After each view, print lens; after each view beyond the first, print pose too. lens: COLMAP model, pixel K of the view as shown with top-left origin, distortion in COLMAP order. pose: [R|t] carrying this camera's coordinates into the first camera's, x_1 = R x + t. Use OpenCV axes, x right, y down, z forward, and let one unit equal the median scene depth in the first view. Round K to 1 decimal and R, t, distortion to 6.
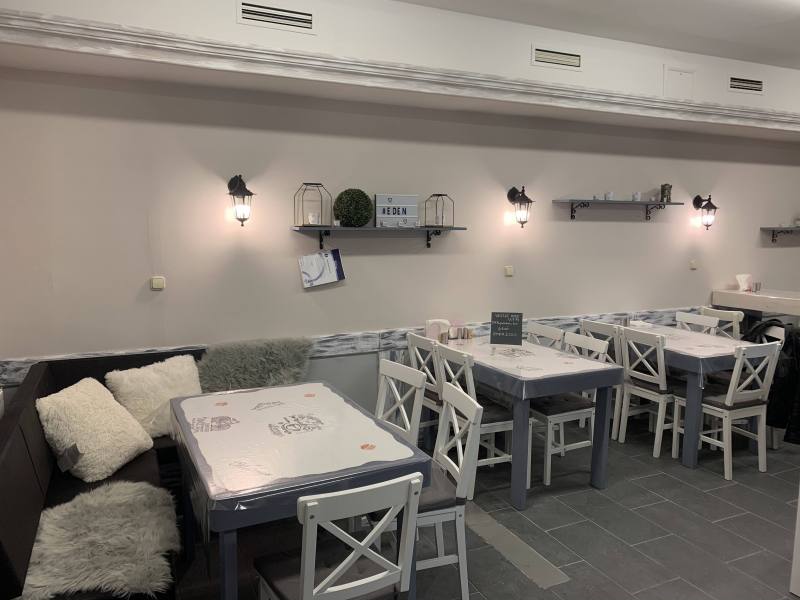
lens RADIAL K [[616.4, 0, 395.5], [0, 616.4, 306.5], [0, 0, 1]] dist [0.041814, -0.004226]
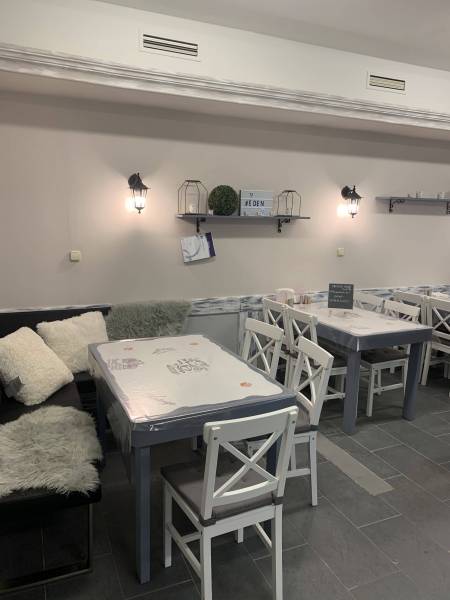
lens RADIAL K [[462.3, 0, 225.0], [0, 462.3, 300.0], [0, 0, 1]] dist [0.041814, -0.004226]
pose [[0.999560, 0.019406, -0.022434, -0.039277], [-0.018391, 0.998836, 0.044594, 0.004728], [0.023273, -0.044162, 0.998753, 0.023619]]
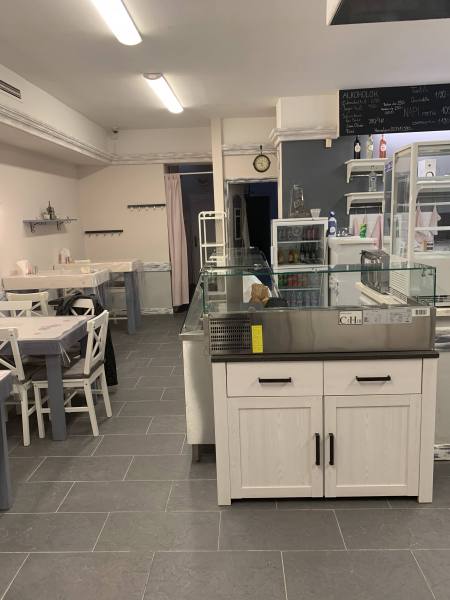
lens RADIAL K [[462.3, 0, 225.0], [0, 462.3, 300.0], [0, 0, 1]] dist [0.041814, -0.004226]
pose [[0.449064, -0.180789, 0.875018, -0.070142], [0.151516, 0.980541, 0.124832, -0.041063], [-0.880559, 0.076522, 0.467718, 0.354120]]
